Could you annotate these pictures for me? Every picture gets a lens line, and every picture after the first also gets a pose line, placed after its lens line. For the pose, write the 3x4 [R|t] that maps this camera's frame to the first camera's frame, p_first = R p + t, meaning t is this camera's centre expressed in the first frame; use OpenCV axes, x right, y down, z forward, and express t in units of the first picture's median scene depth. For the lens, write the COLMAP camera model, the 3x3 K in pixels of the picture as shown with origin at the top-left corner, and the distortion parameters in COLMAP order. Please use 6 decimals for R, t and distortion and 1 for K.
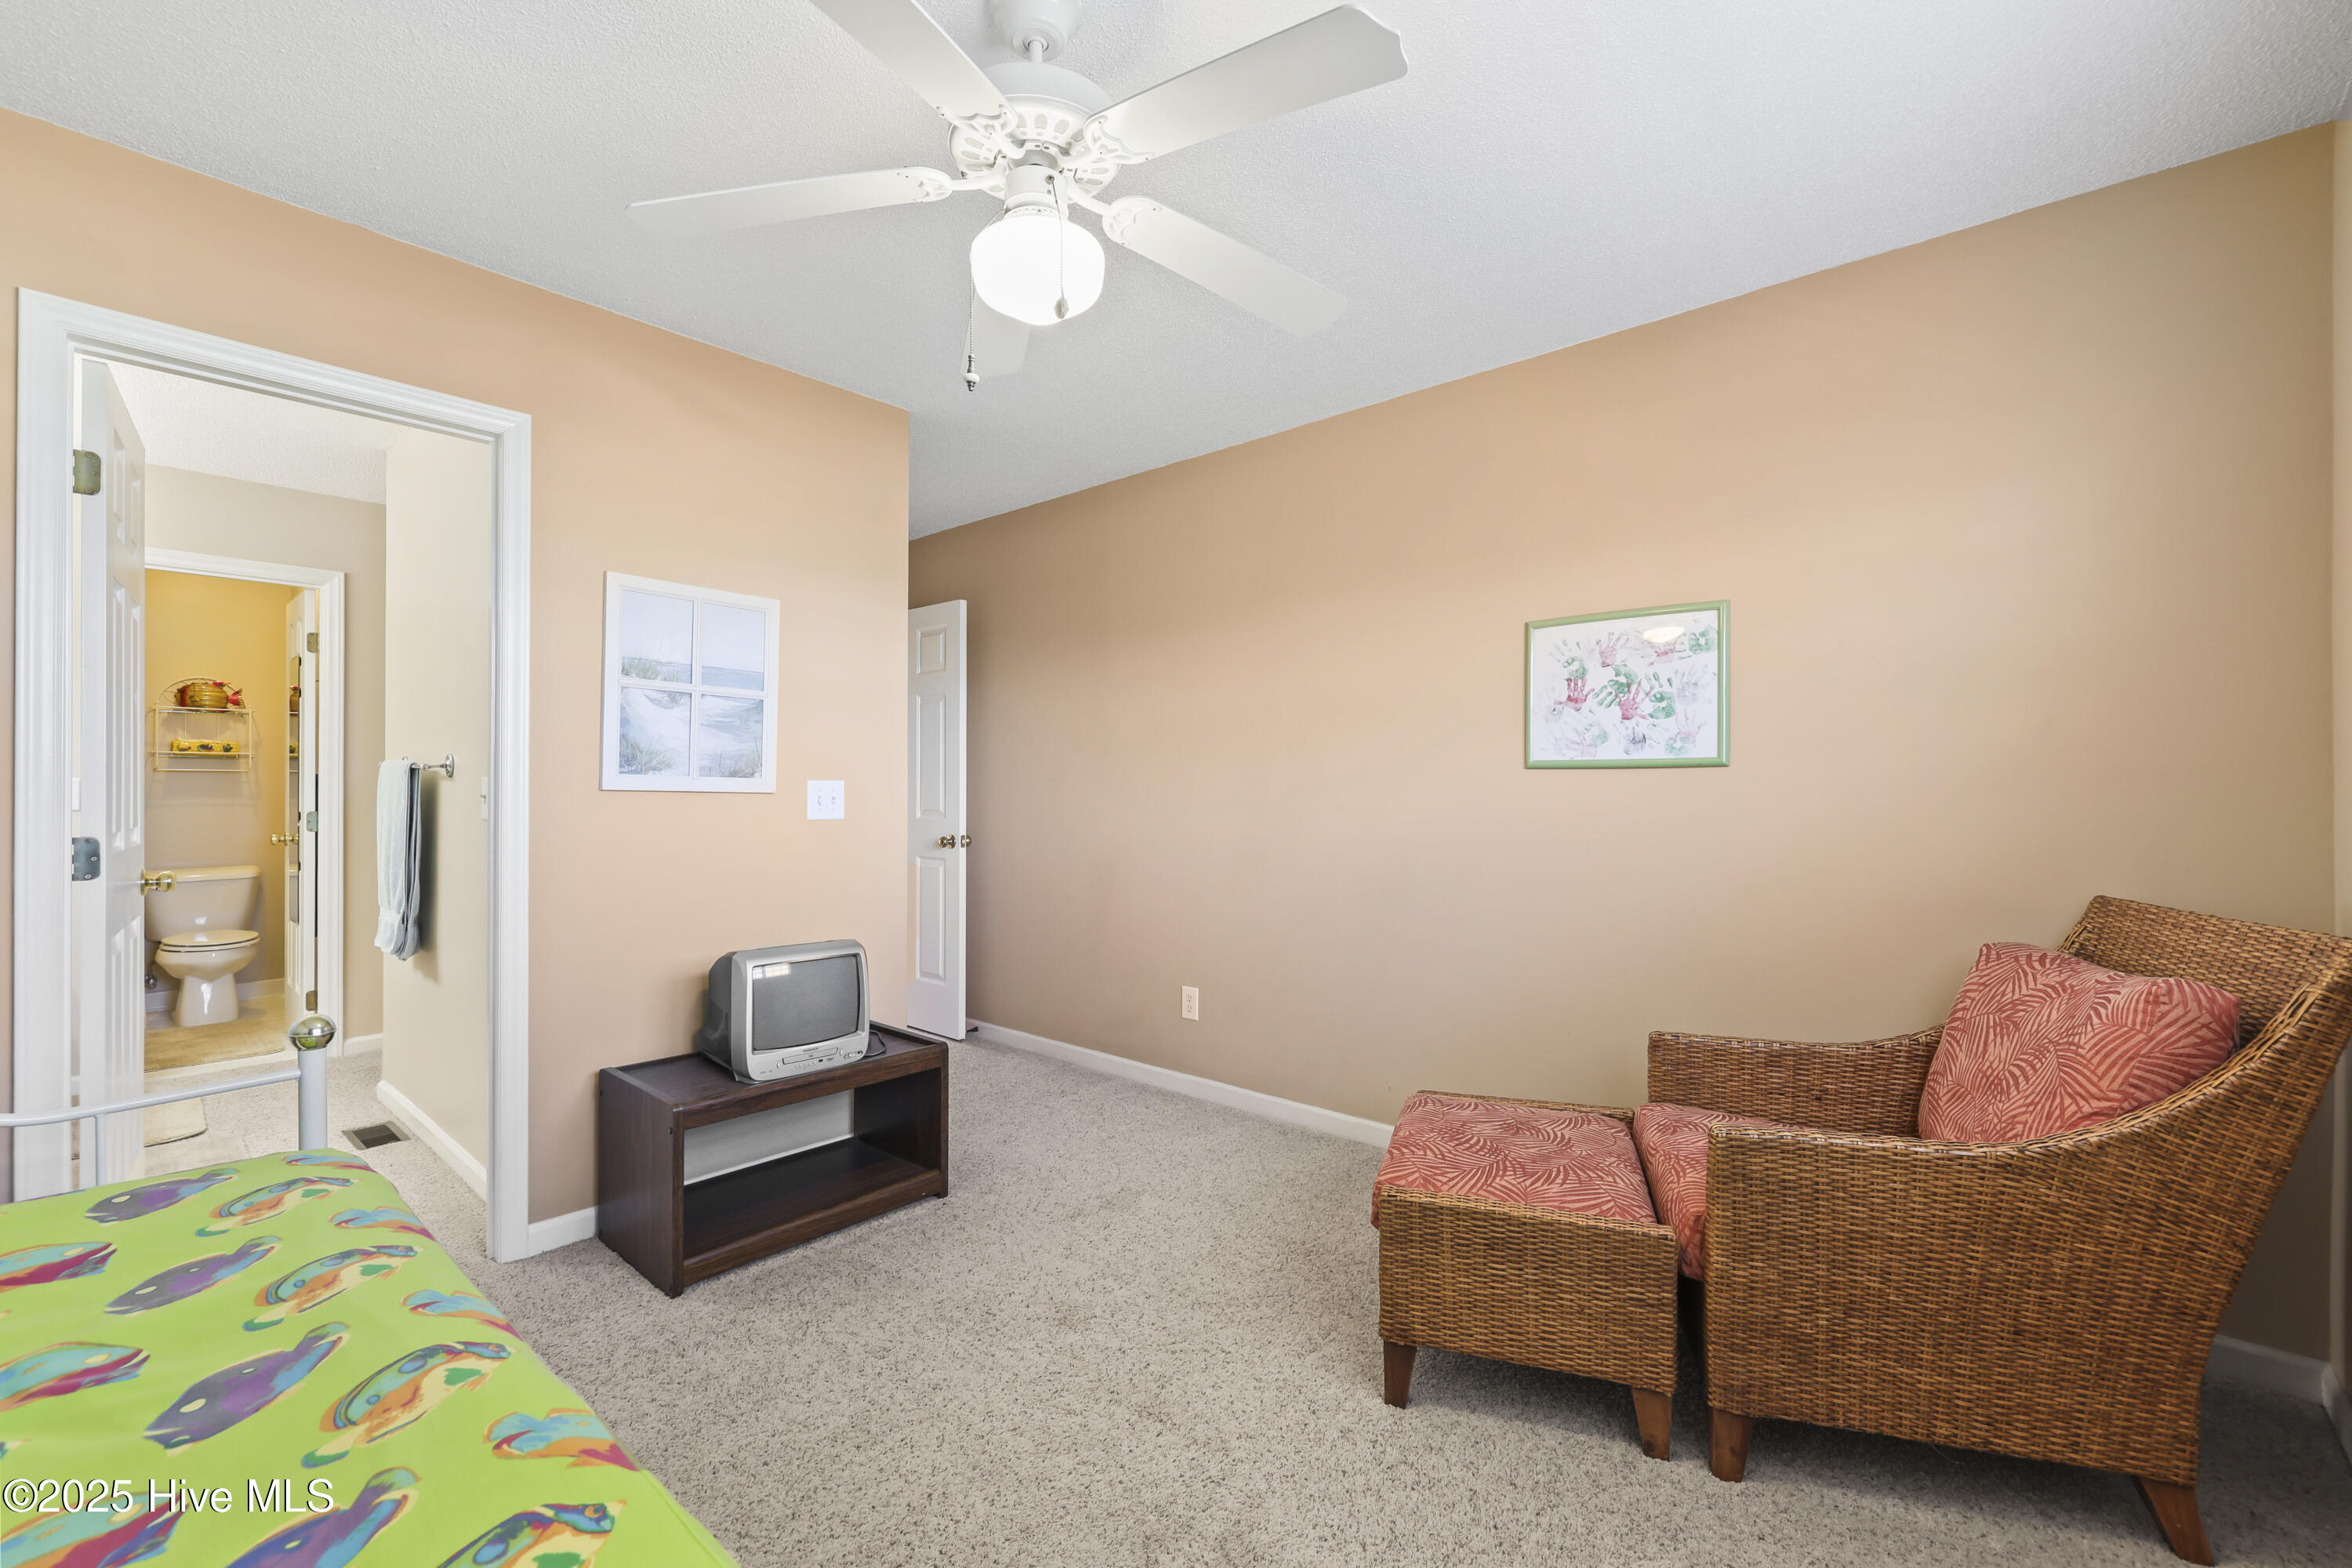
lens RADIAL K [[987.4, 0, 1171.7], [0, 987.4, 799.9], [0, 0, 1]] dist [-0.004593, 0.000269]
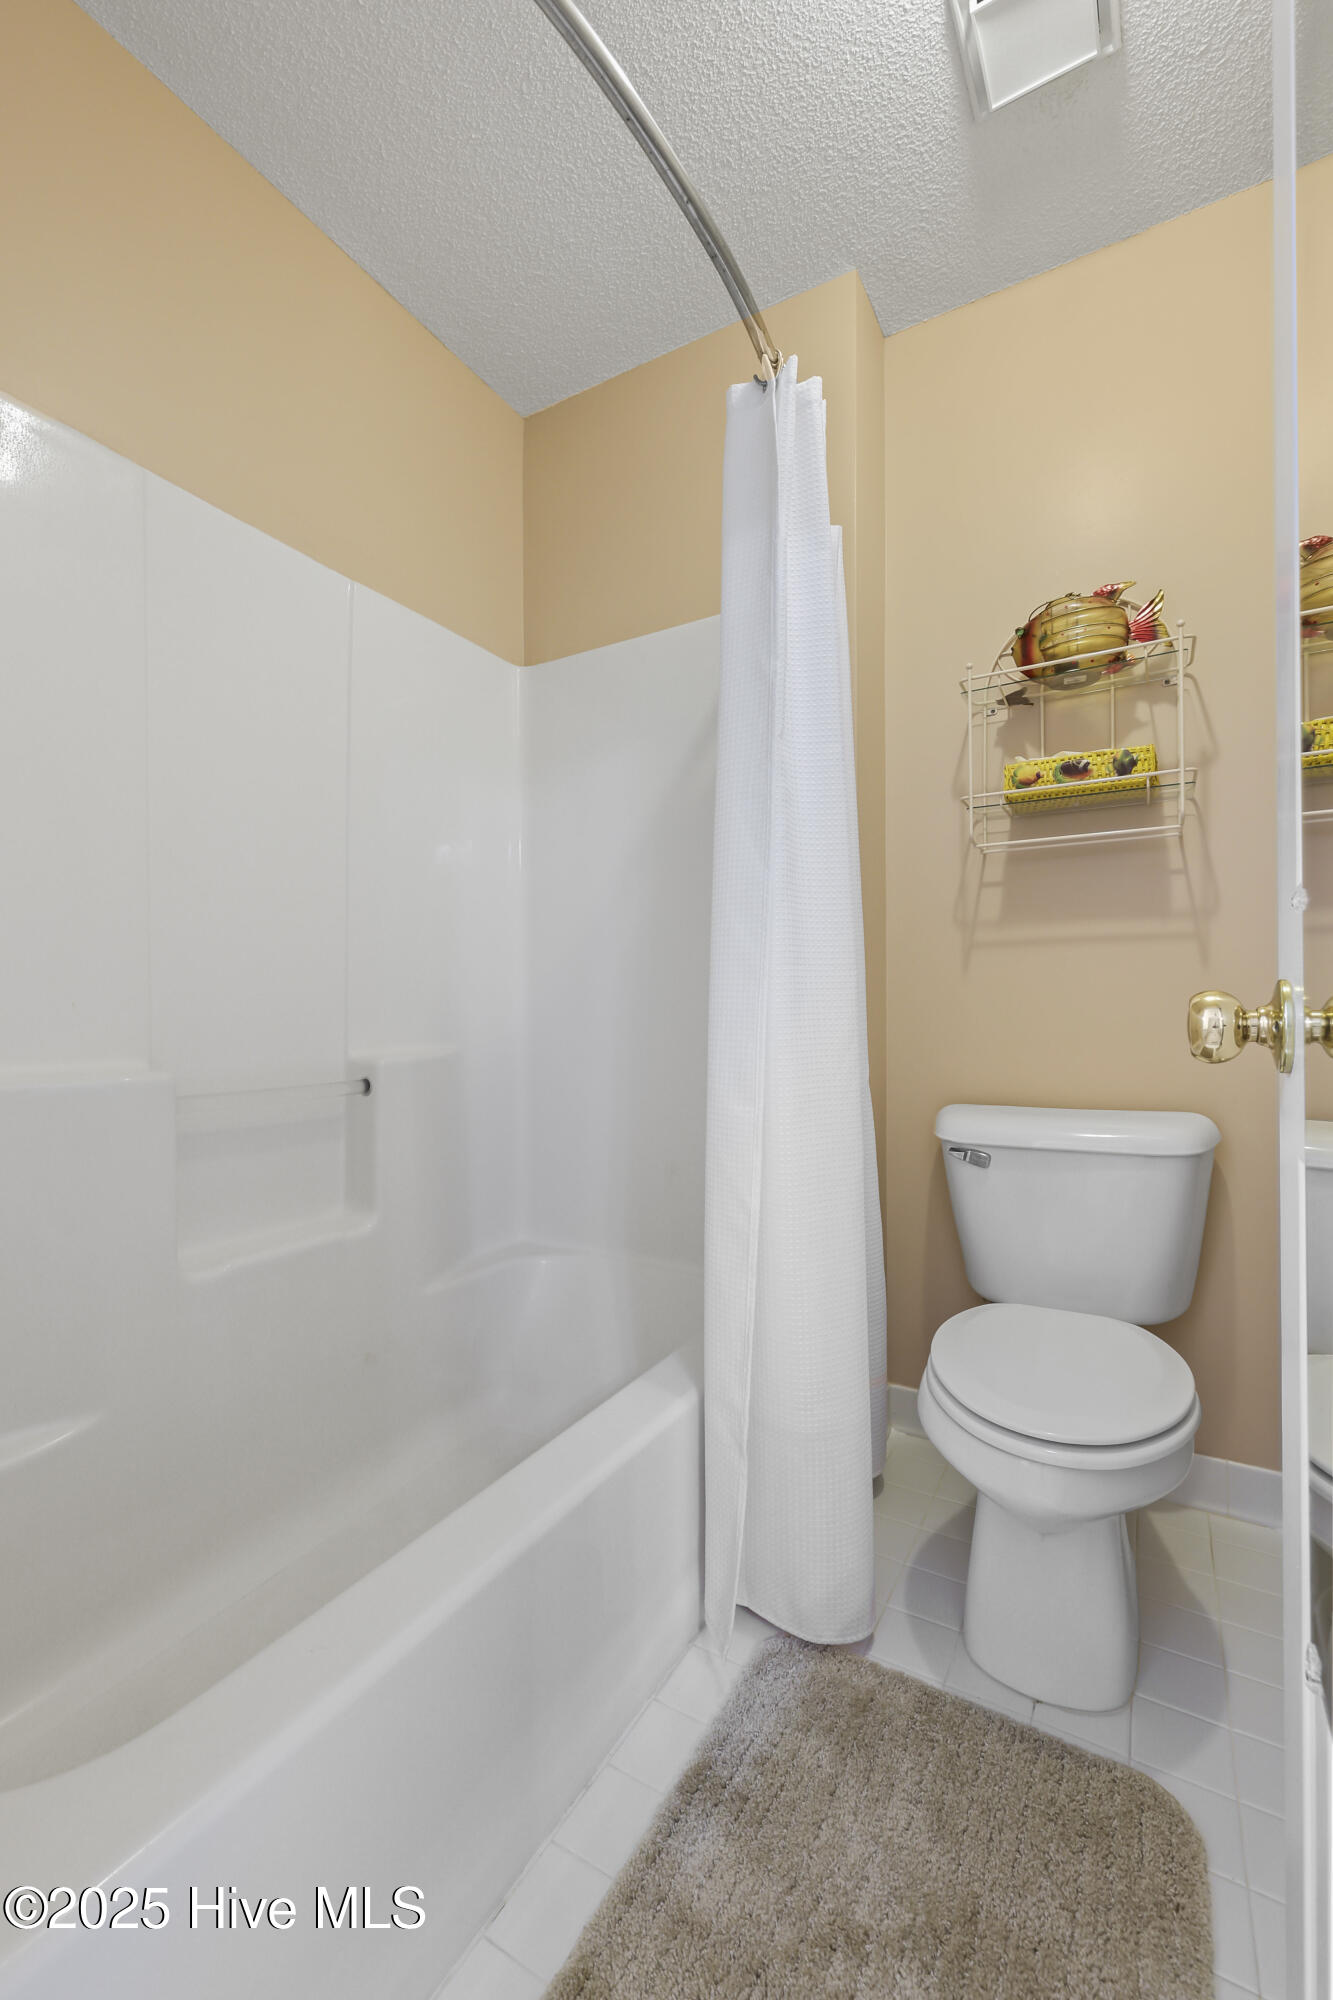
lens RADIAL K [[839.6, 0, 663.1], [0, 839.6, 1013.1], [0, 0, 1]] dist [-0.004593, 0.000269]
pose [[0.198029, -0.004834, -0.980184, -0.709410], [0.003191, 0.999986, -0.004287, 0.034026], [0.980191, -0.002279, 0.198041, 0.786872]]
